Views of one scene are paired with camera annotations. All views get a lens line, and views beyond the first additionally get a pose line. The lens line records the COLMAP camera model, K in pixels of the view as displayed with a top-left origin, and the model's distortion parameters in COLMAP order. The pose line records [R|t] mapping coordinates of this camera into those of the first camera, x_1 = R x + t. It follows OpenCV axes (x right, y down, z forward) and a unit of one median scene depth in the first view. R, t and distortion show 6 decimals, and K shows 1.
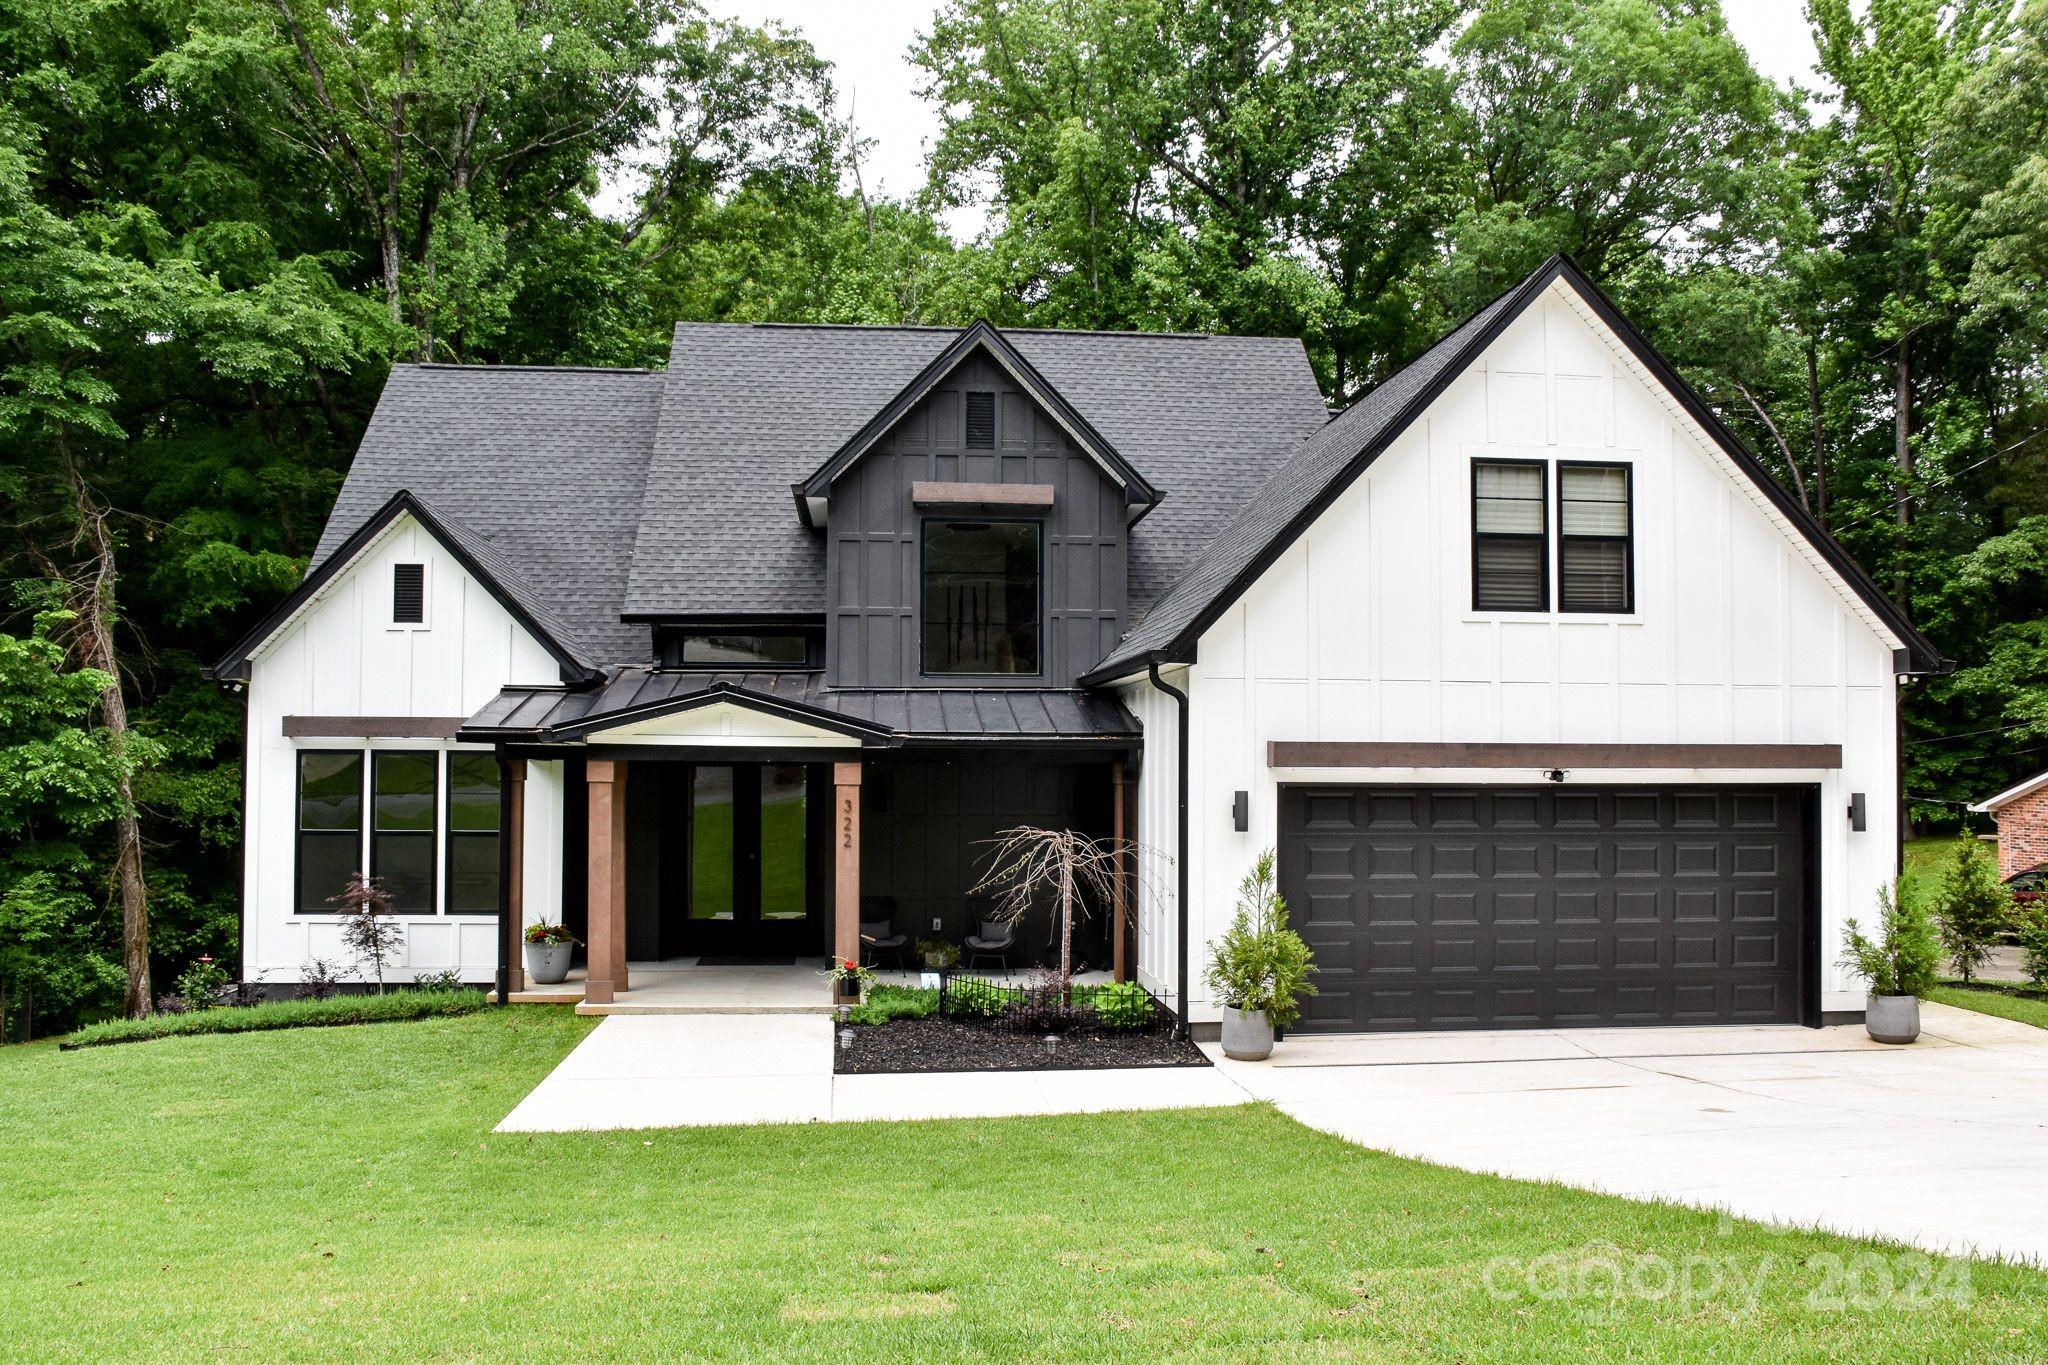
lens RADIAL K [[1666.8, 0, 1008.9], [0, 1666.8, 692.5], [0, 0, 1]] dist [-0.107783, 0.084781]
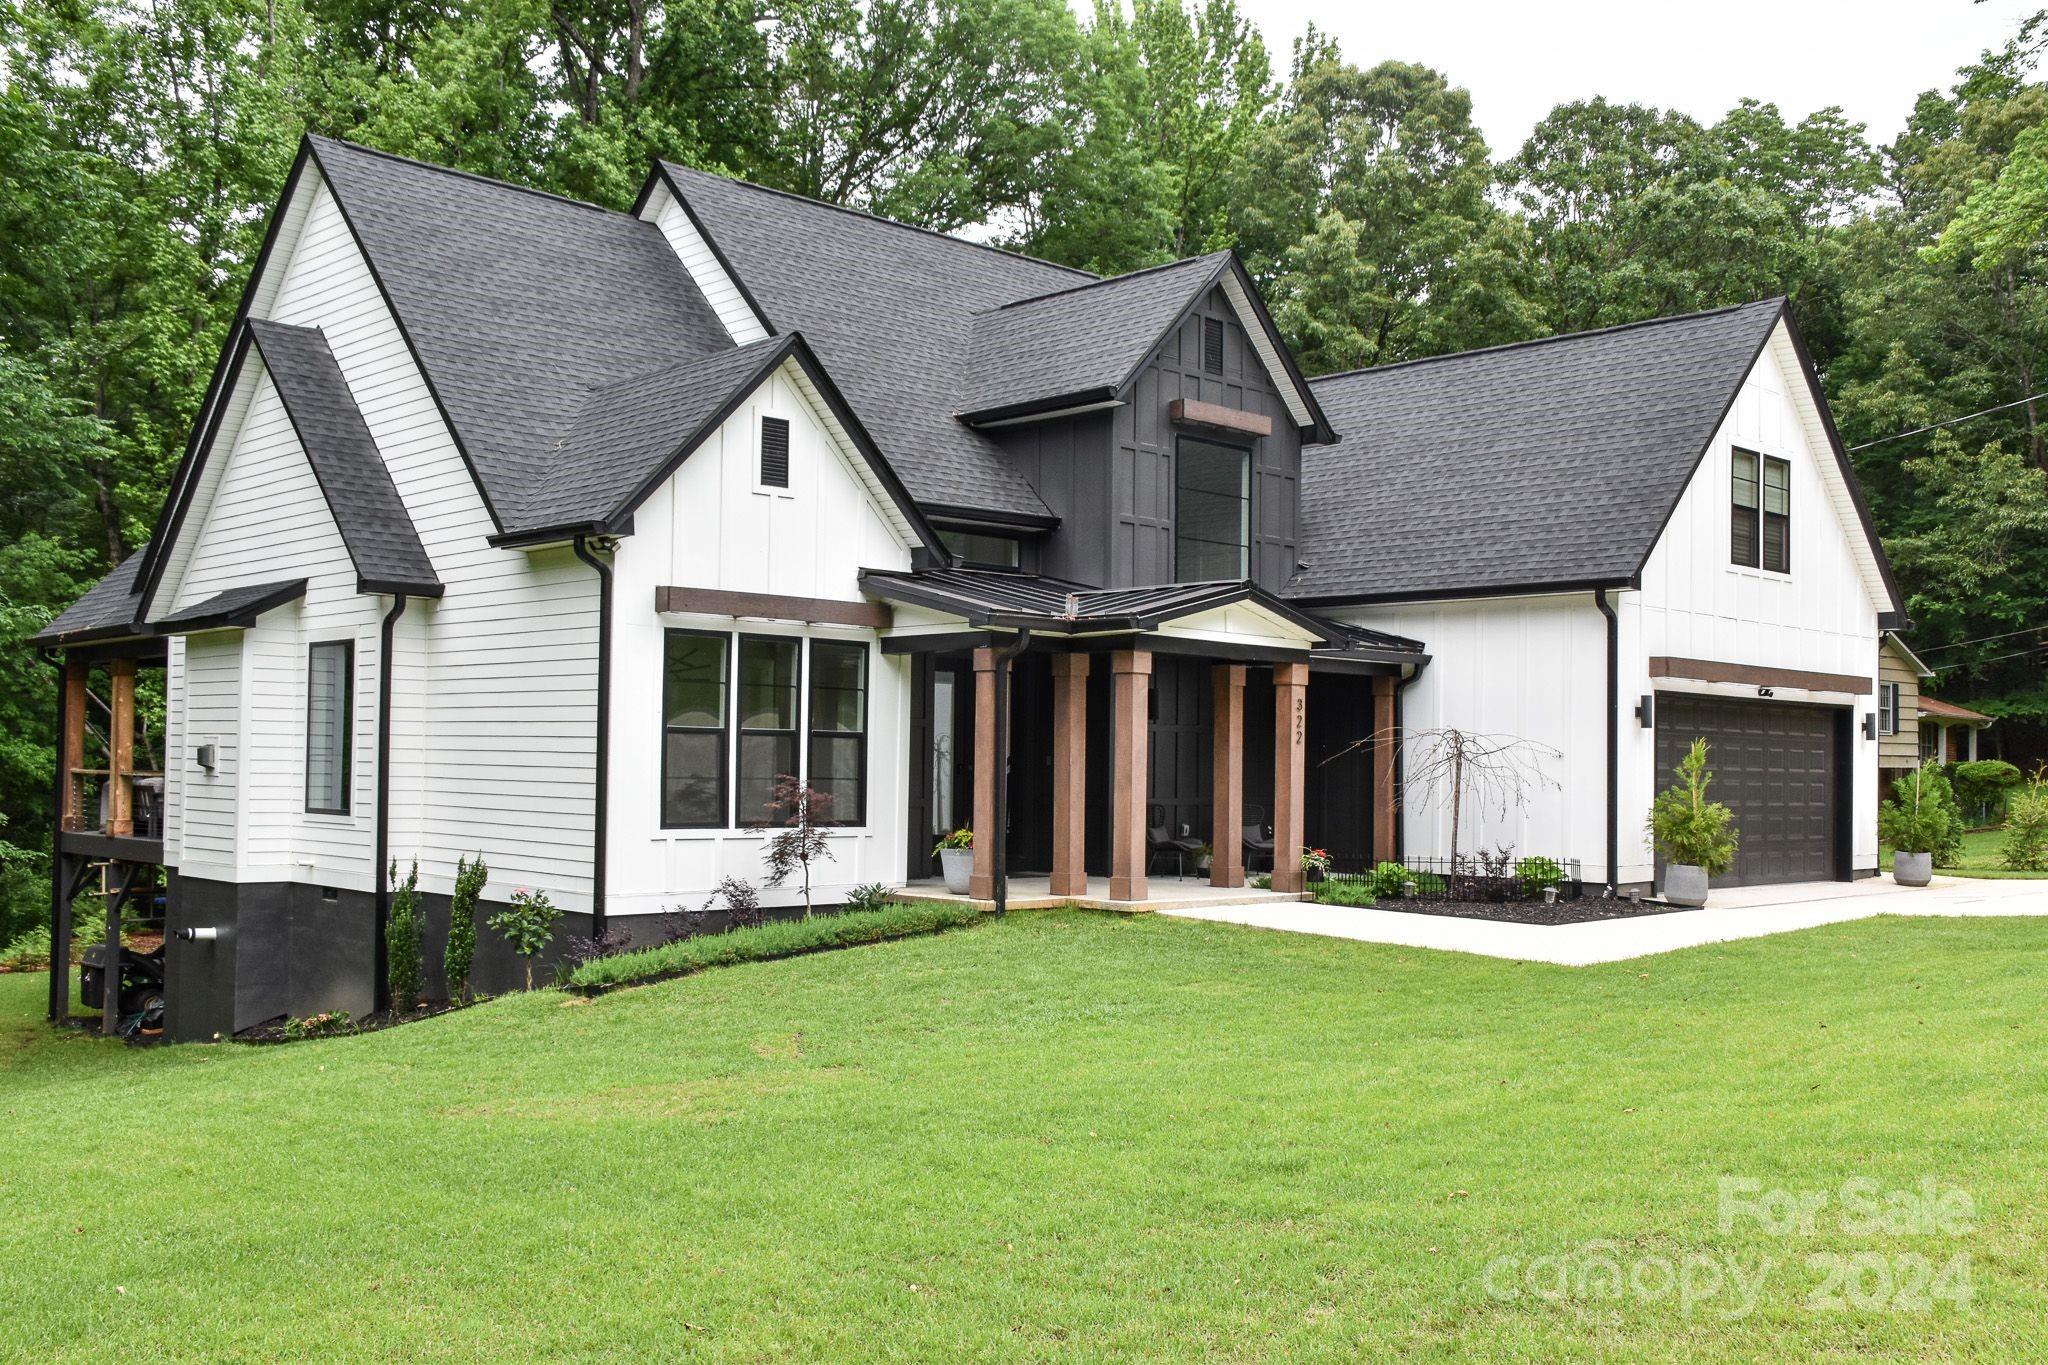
lens RADIAL K [[1924.5, 0, 1029.6], [0, 1924.5, 680.0], [0, 0, 1]] dist [-0.019970, 0.000000]
pose [[0.779465, 0.034940, 0.625470, -0.911608], [-0.037520, 0.999255, -0.009062, 0.064040], [-0.625321, -0.016404, 0.780196, 0.140403]]
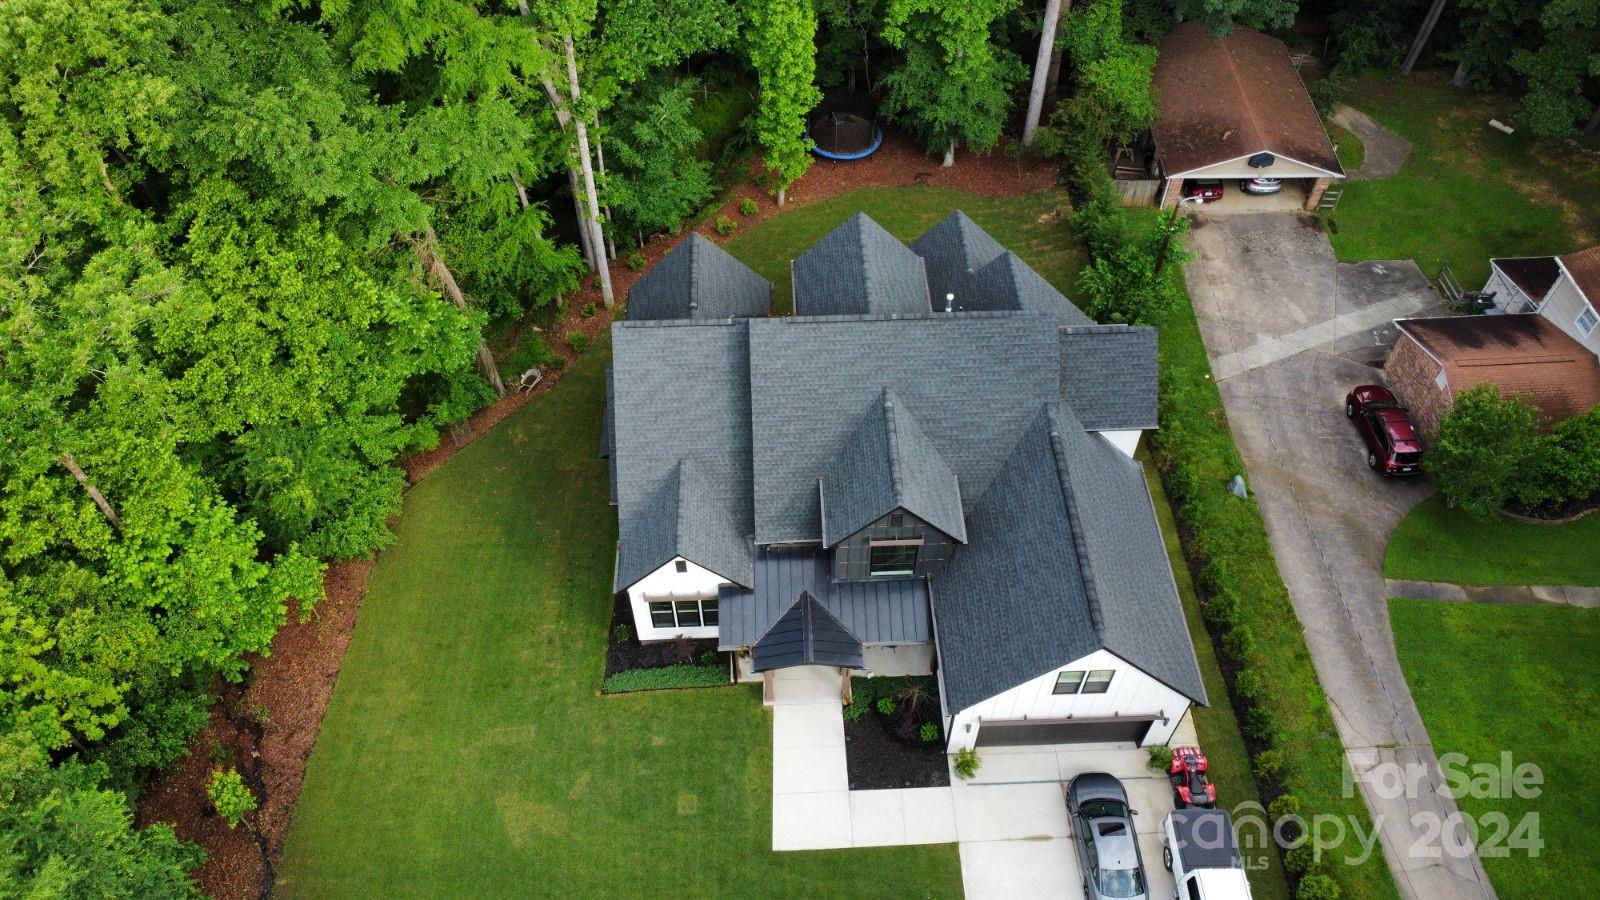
lens RADIAL K [[1152.2, 0, 786.6], [0, 1152.2, 436.6], [0, 0, 1]] dist [-0.025102, -0.010903]
pose [[0.998061, 0.037530, -0.049661, -0.108796], [0.017125, 0.601469, 0.798712, -1.754882], [0.059846, -0.798014, 0.599660, 0.045774]]
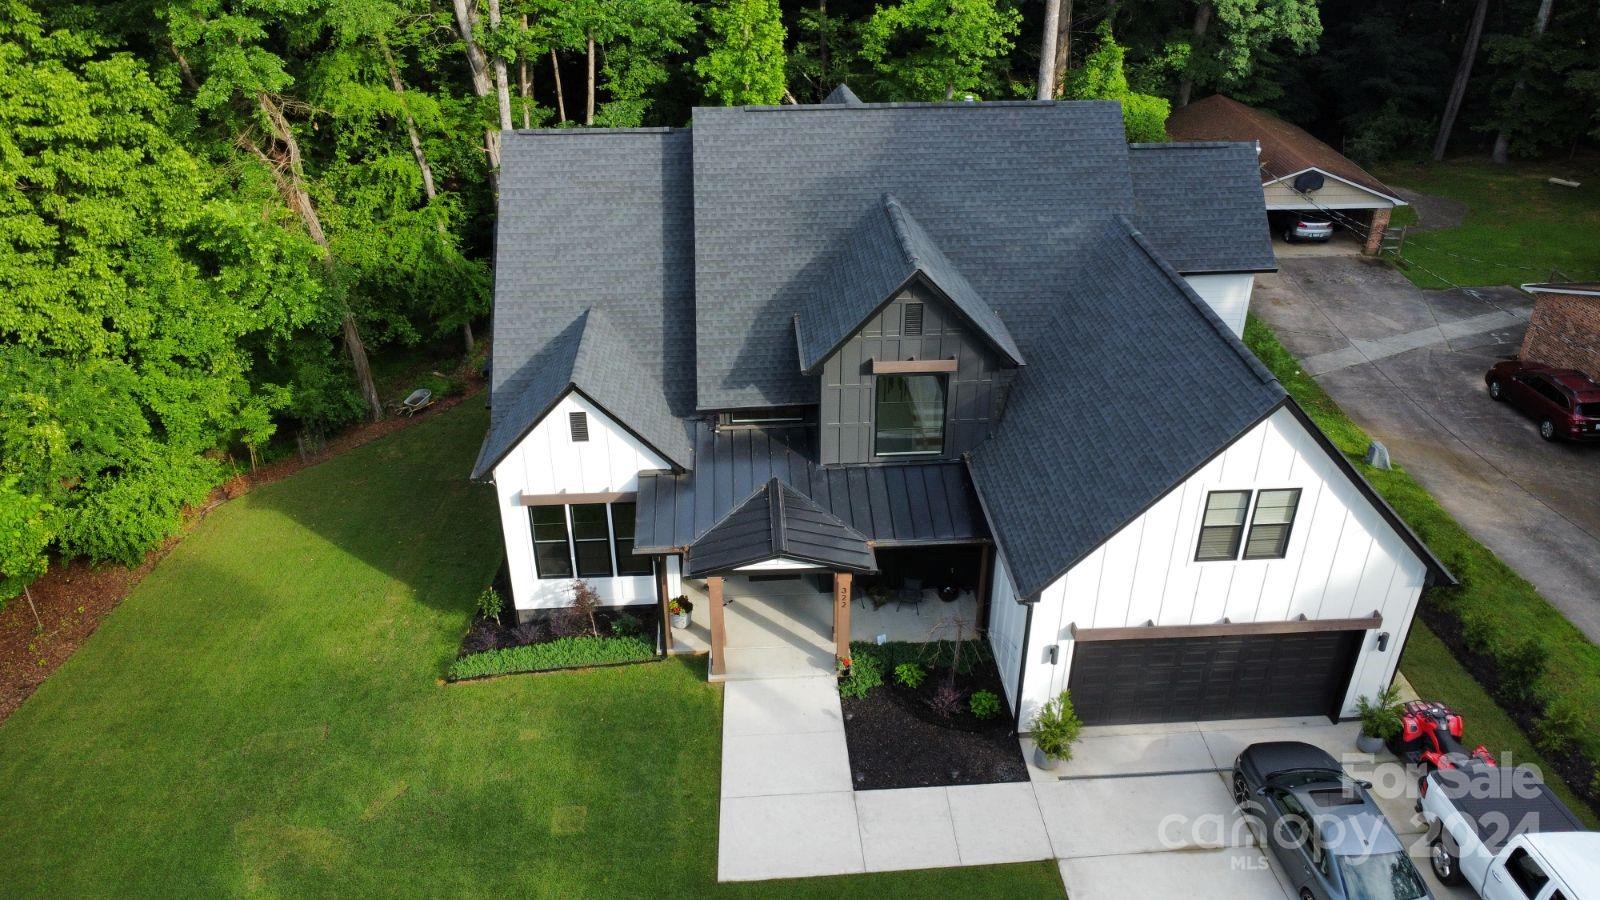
lens RADIAL K [[1152.2, 0, 787.6], [0, 1152.2, 445.6], [0, 0, 1]] dist [-0.025102, -0.010903]
pose [[0.999152, 0.010871, -0.039720, -0.101026], [0.012135, 0.843975, 0.536245, -0.711268], [0.039352, -0.536272, 0.843127, -0.020649]]
